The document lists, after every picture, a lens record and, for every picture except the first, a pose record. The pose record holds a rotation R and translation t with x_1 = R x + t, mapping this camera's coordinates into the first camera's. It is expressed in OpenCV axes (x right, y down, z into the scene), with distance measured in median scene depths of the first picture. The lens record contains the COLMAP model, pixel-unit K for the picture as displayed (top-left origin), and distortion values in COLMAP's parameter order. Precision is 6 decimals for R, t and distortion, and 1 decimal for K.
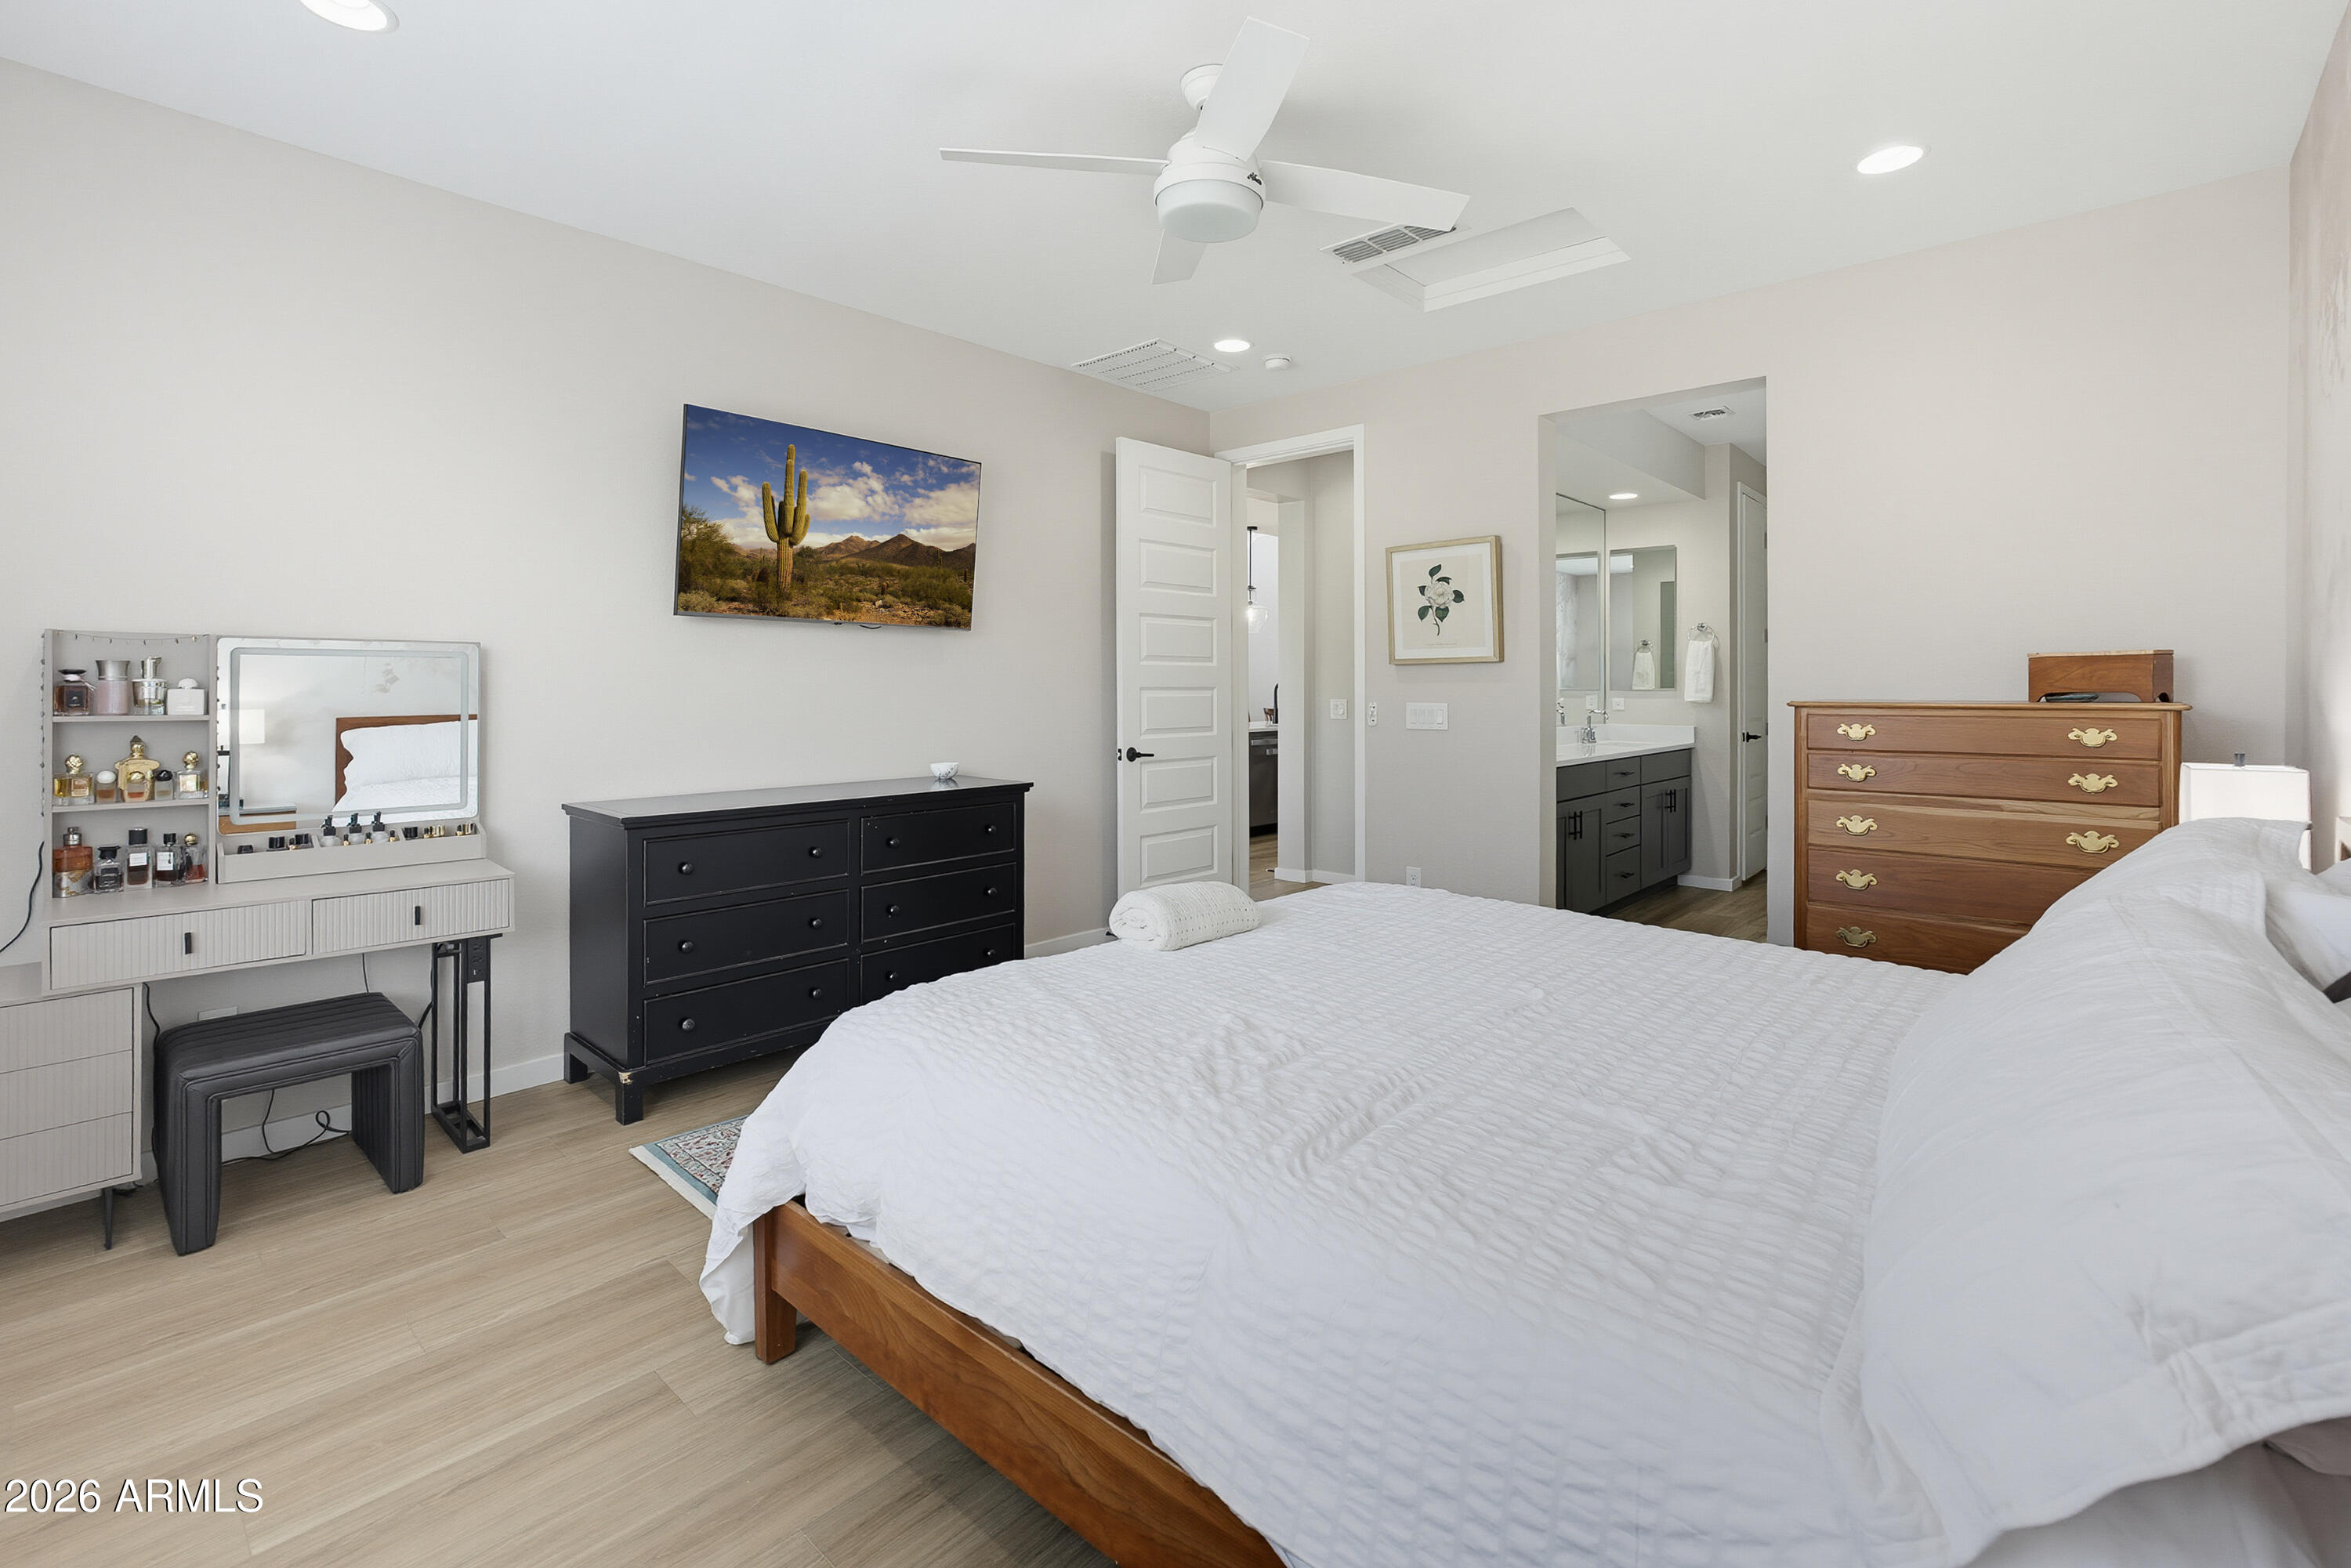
lens RADIAL K [[1048.6, 0, 1184.1], [0, 1048.6, 678.4], [0, 0, 1]] dist [-0.020572, -0.000094]
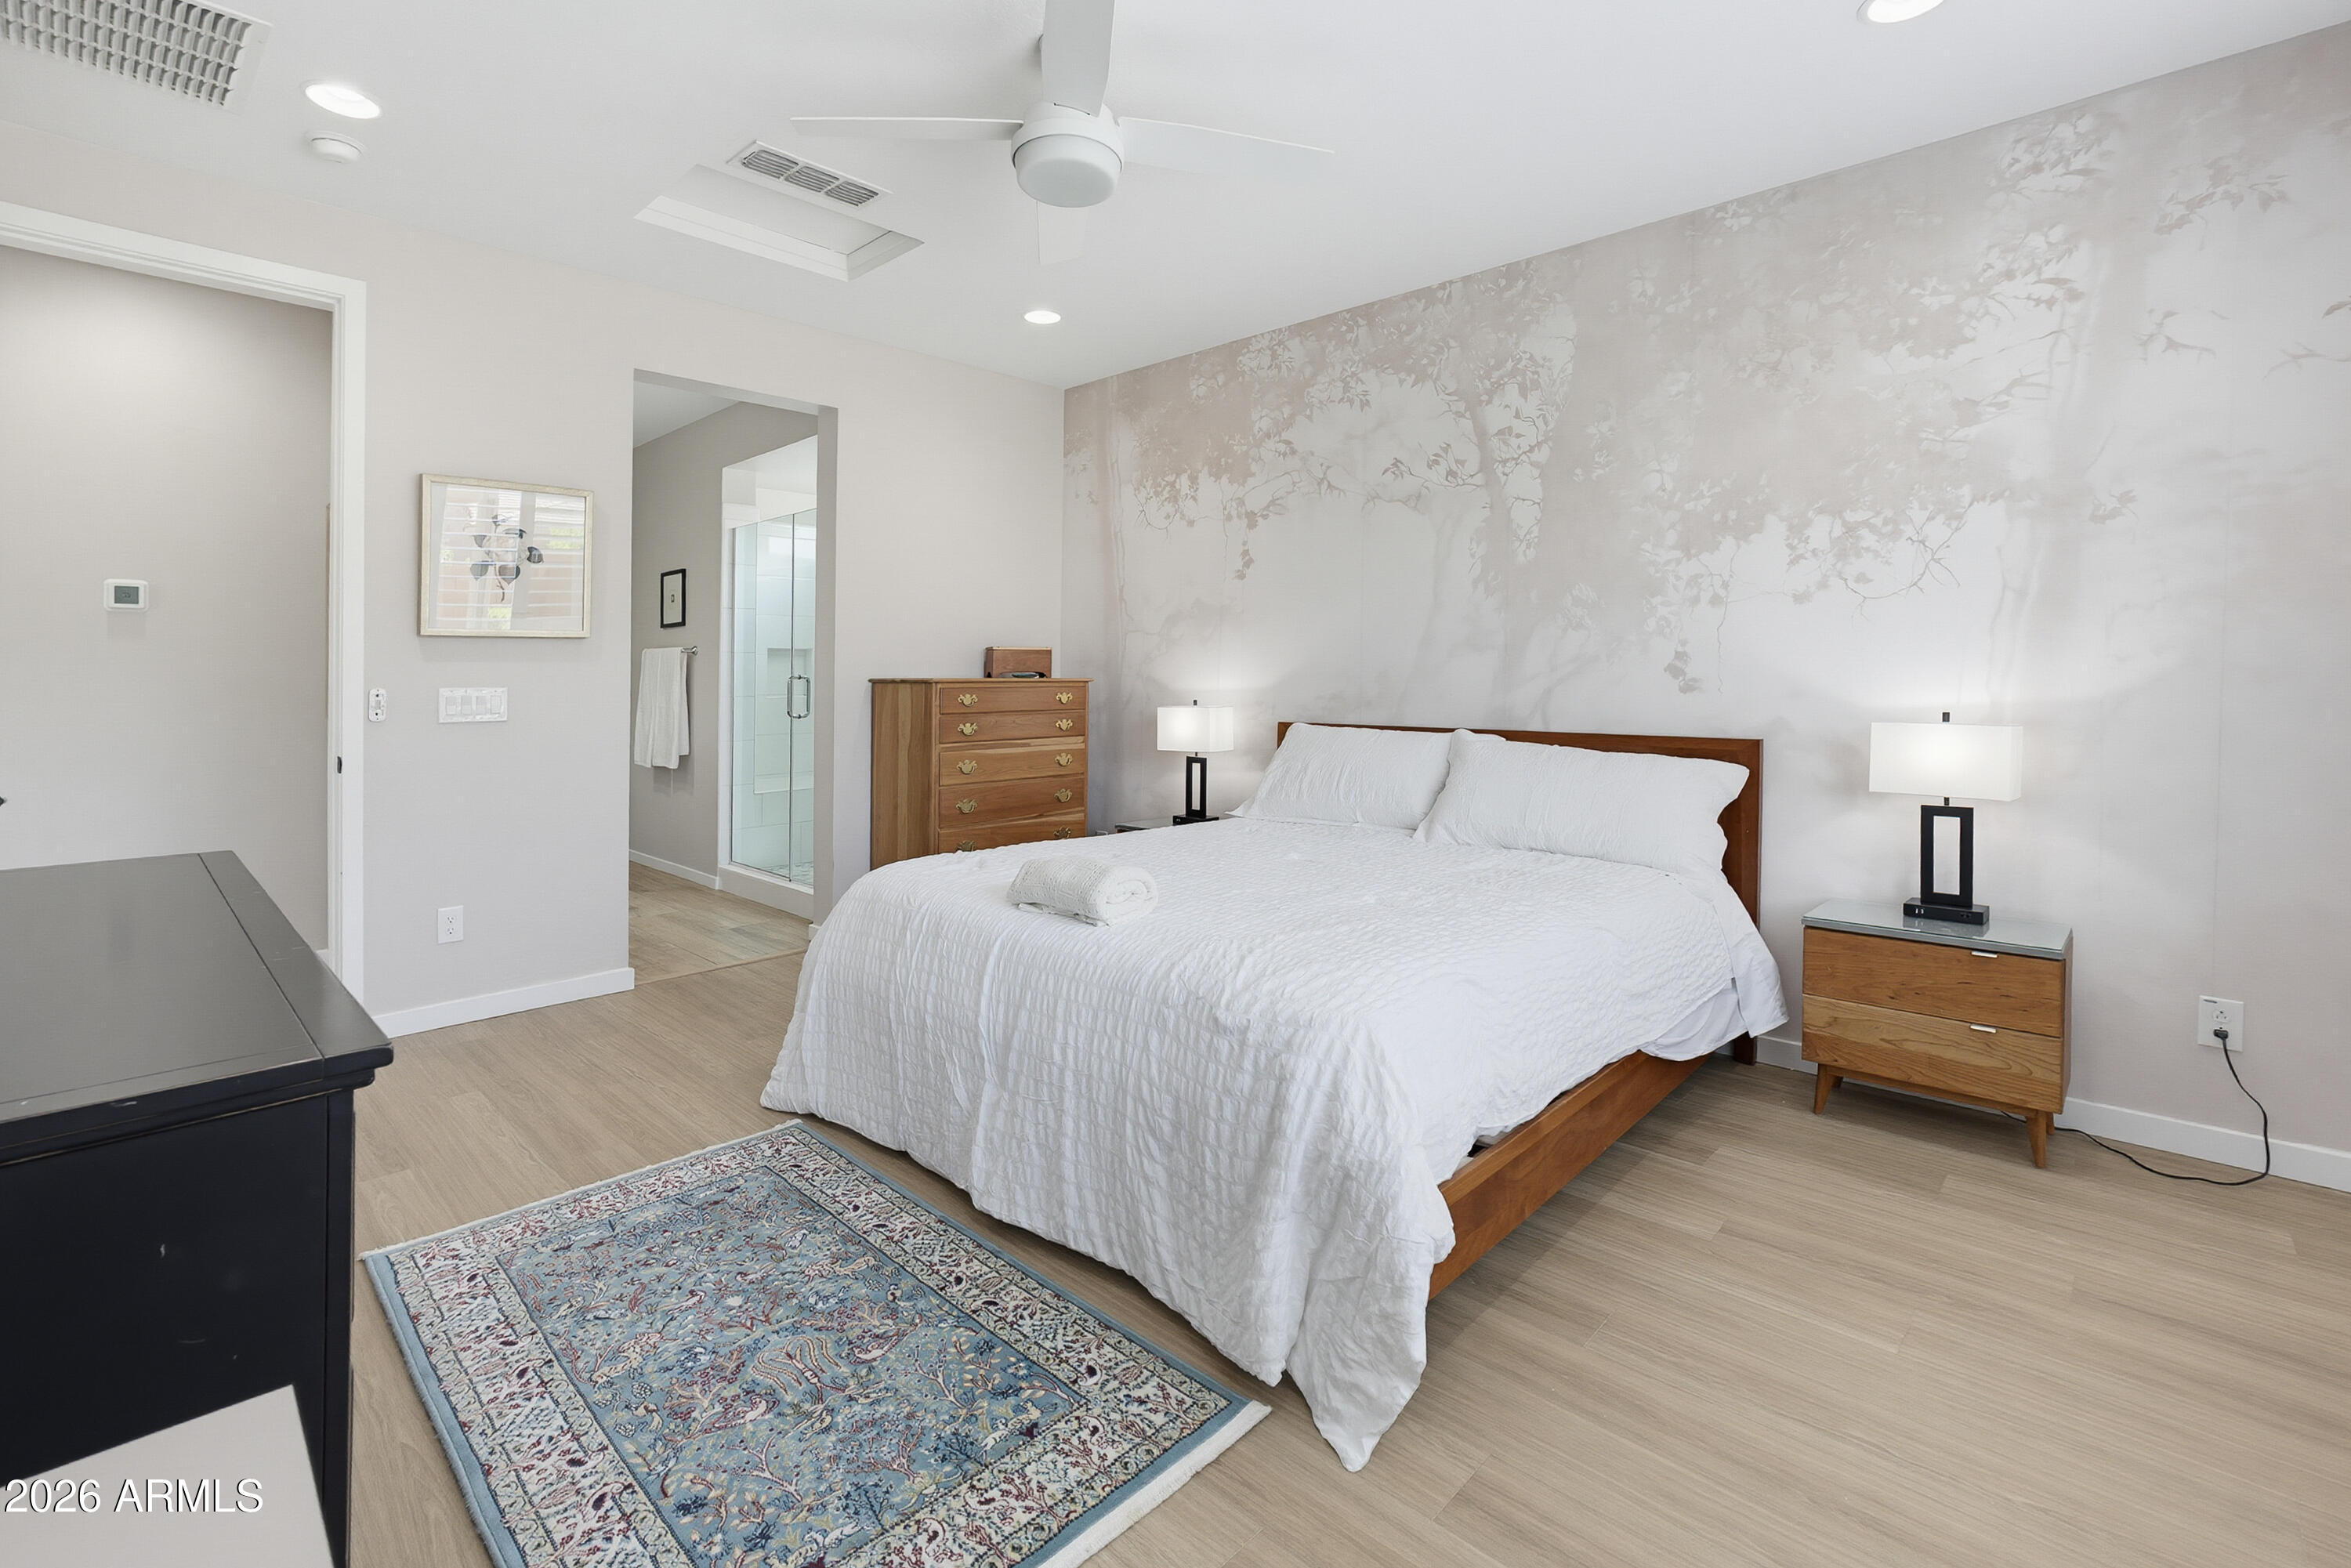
lens RADIAL K [[1048.6, 0, 1184.1], [0, 1048.6, 678.4], [0, 0, 1]] dist [-0.020572, -0.000094]
pose [[0.018618, -0.002884, 0.999823, -0.753119], [-0.004189, 0.999987, 0.002963, 0.017410], [-0.999818, -0.004244, 0.018606, 0.682956]]
